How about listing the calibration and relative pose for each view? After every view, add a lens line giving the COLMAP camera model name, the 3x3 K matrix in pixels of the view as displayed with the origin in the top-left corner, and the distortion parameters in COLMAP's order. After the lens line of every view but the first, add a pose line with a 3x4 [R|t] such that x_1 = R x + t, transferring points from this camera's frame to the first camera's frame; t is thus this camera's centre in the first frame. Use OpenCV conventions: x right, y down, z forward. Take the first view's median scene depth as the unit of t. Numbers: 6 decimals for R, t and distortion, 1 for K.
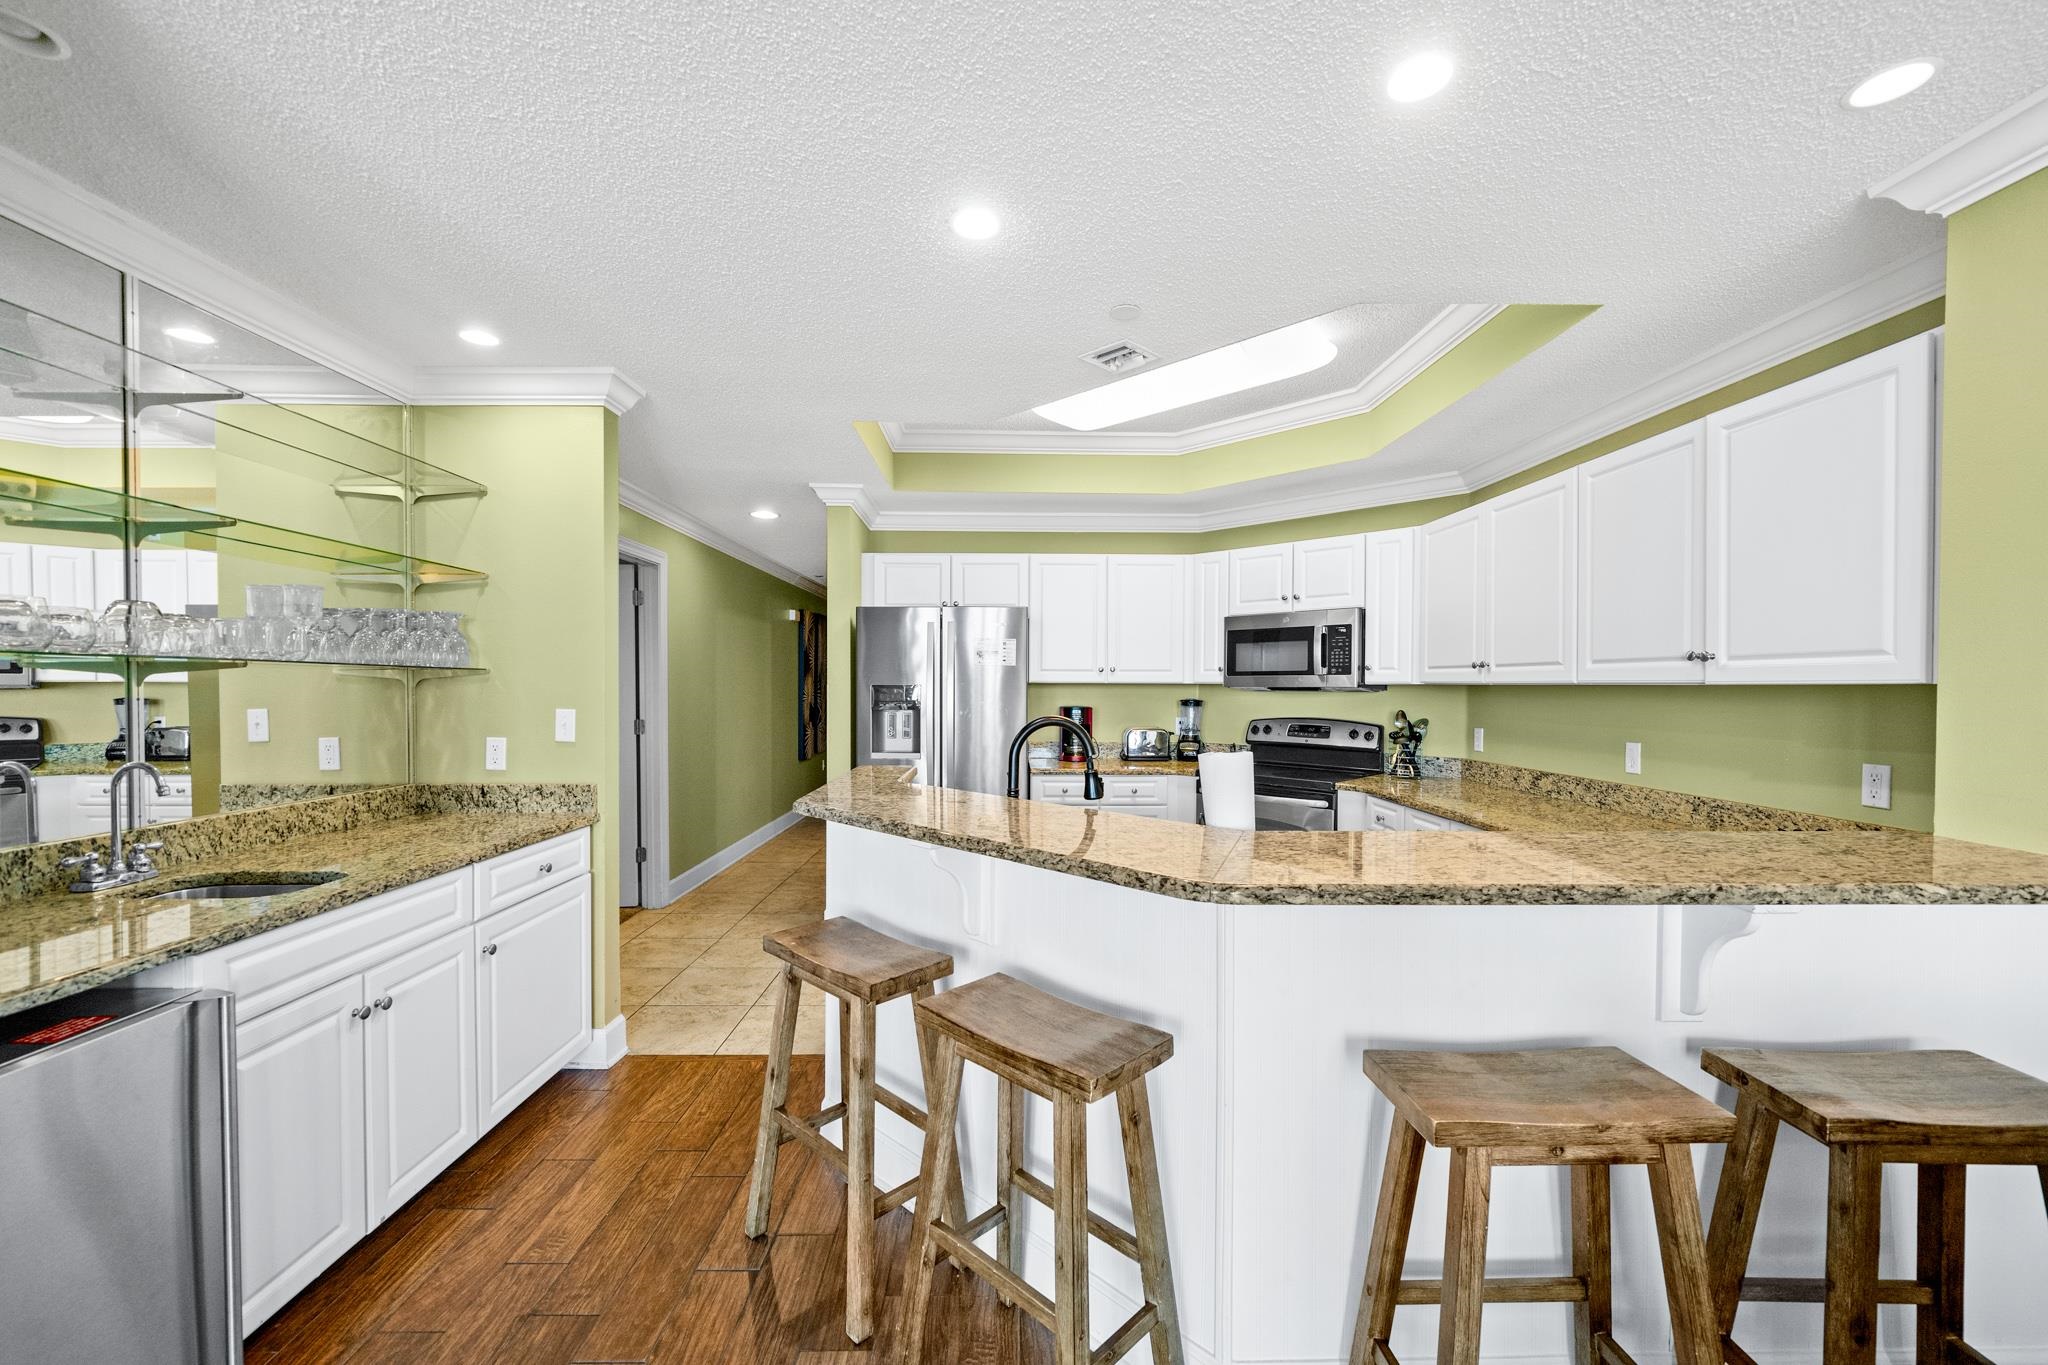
lens RADIAL K [[835.3, 0, 1020.7], [0, 835.3, 694.7], [0, 0, 1]] dist [-0.001958, 0.000653]
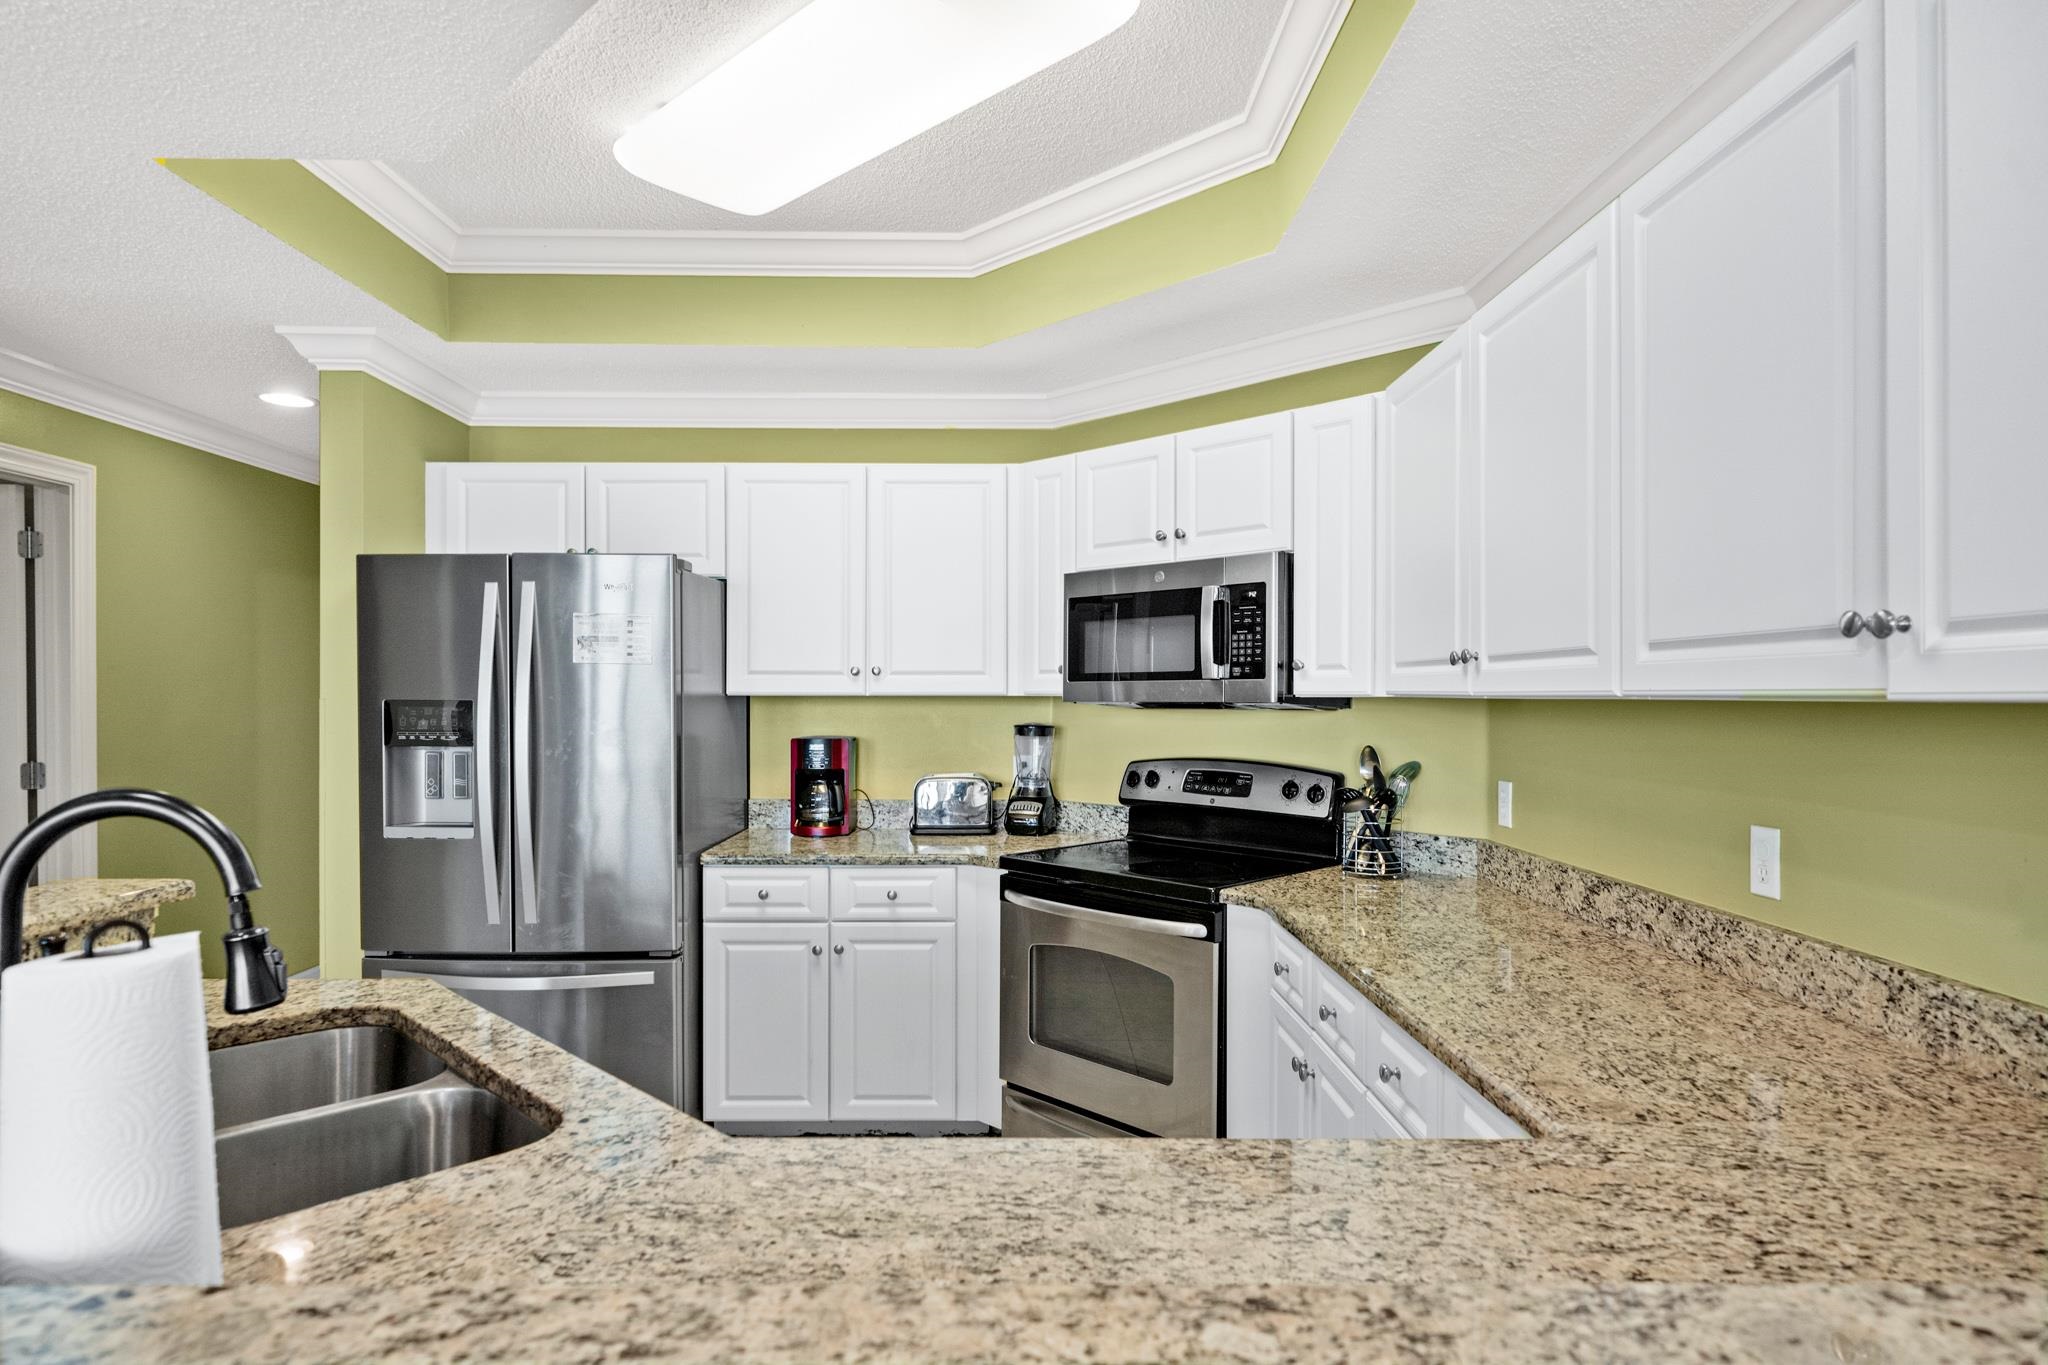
lens RADIAL K [[1148.7, 0, 1032.5], [0, 1148.7, 691.8], [0, 0, 1]] dist [-0.000611, 0.003536]
pose [[0.999983, -0.002370, -0.005244, 0.283172], [0.002294, 0.999892, -0.014488, -0.006322], [0.005278, 0.014476, 0.999881, 0.312114]]
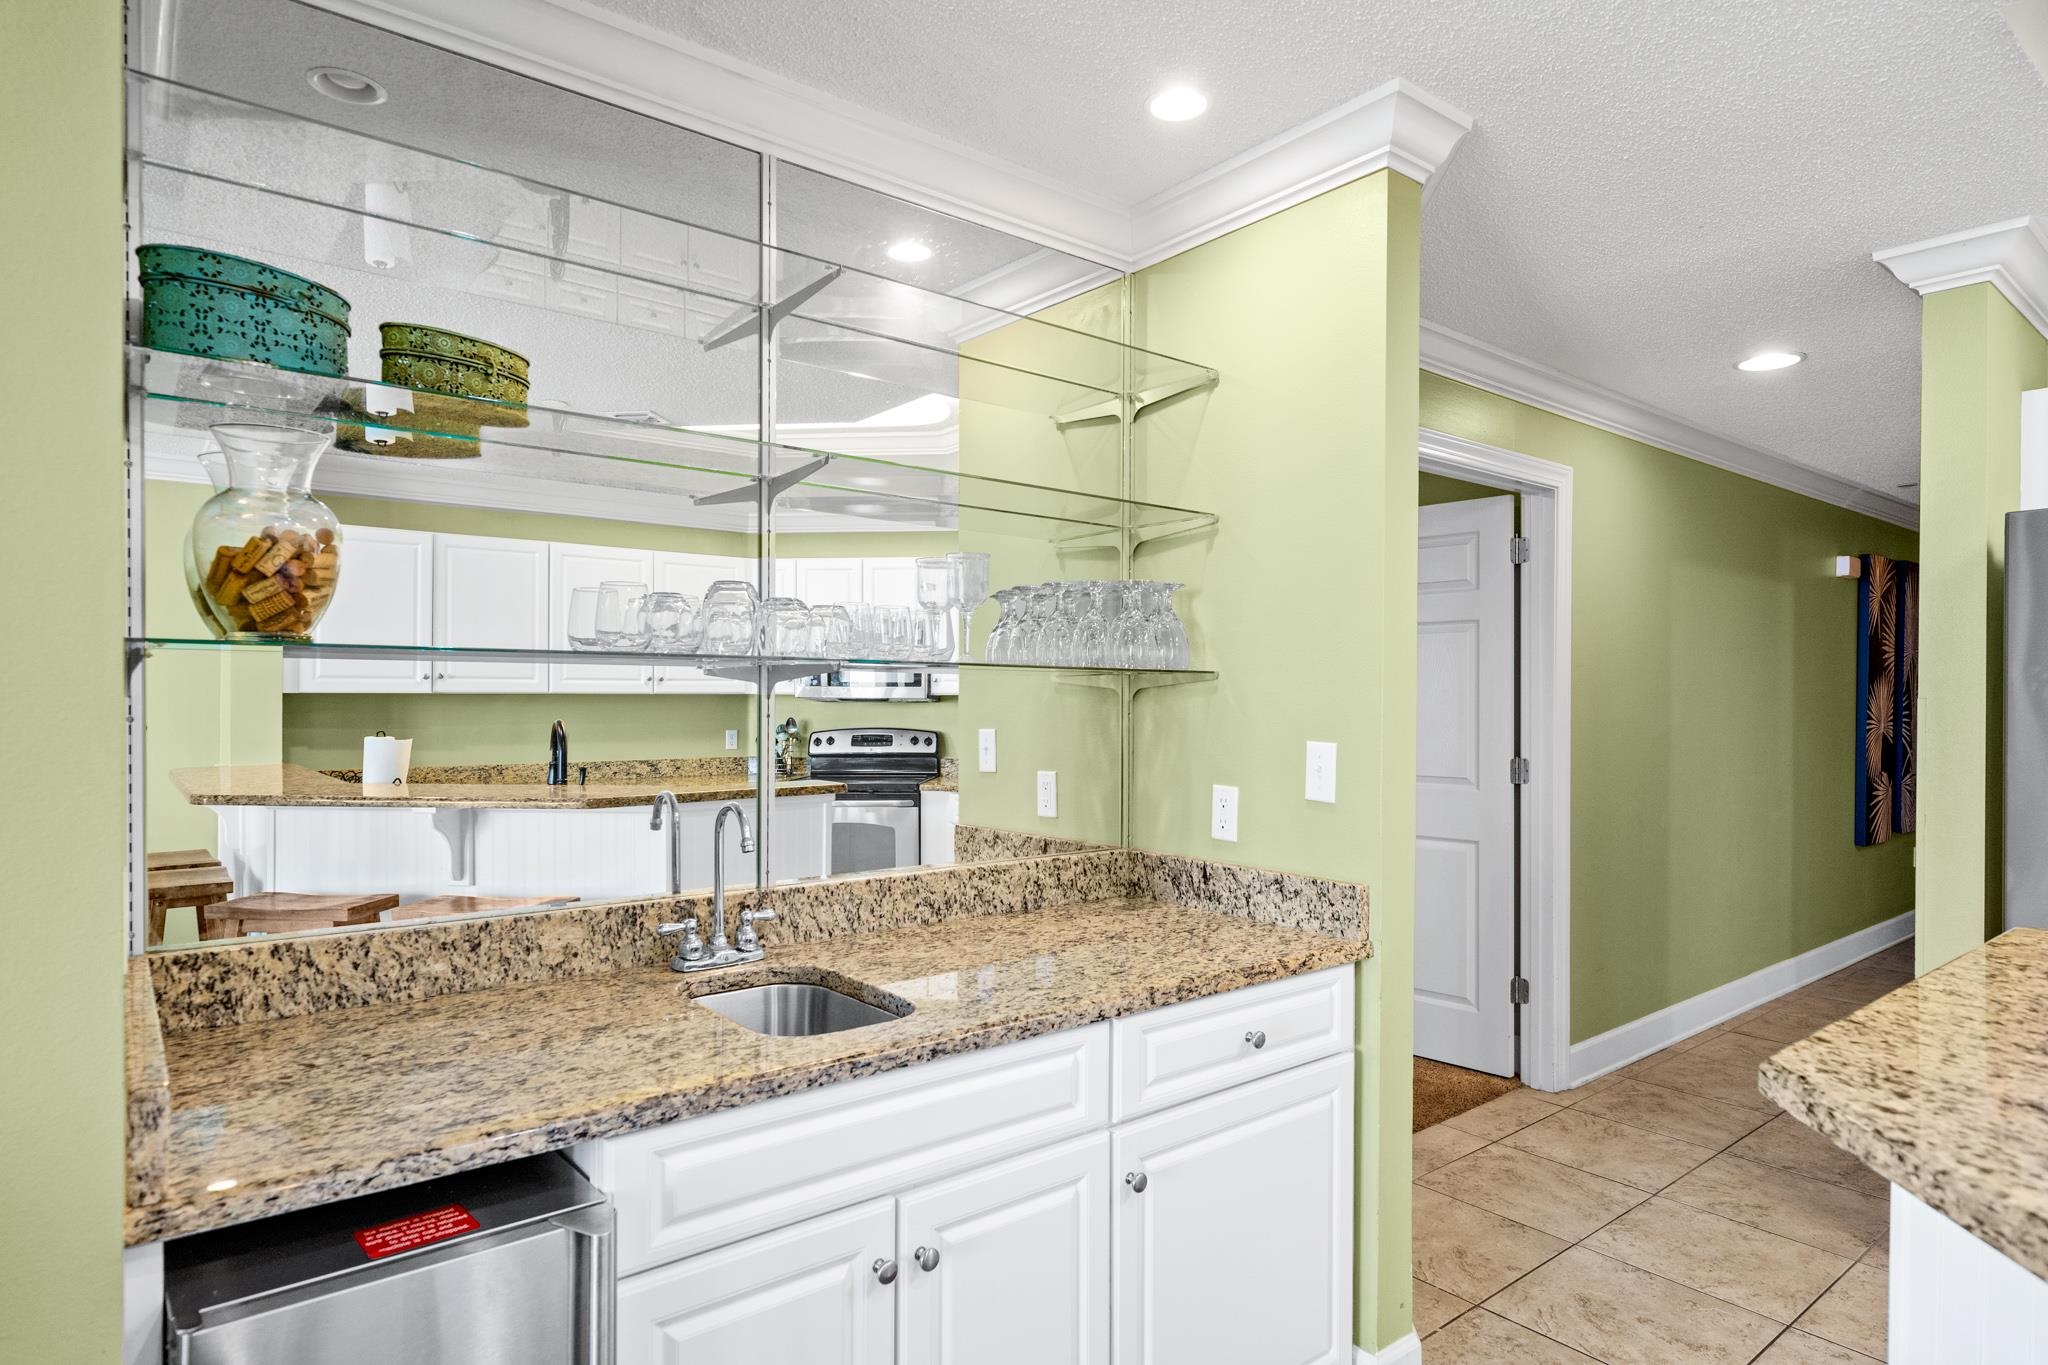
lens RADIAL K [[1148.7, 0, 1017.0], [0, 1148.7, 703.9], [0, 0, 1]] dist [-0.000611, 0.003536]
pose [[0.621659, 0.005017, -0.783272, -0.061646], [-0.011616, 0.999929, -0.002815, -0.002573], [0.783202, 0.010848, 0.621673, 0.297888]]
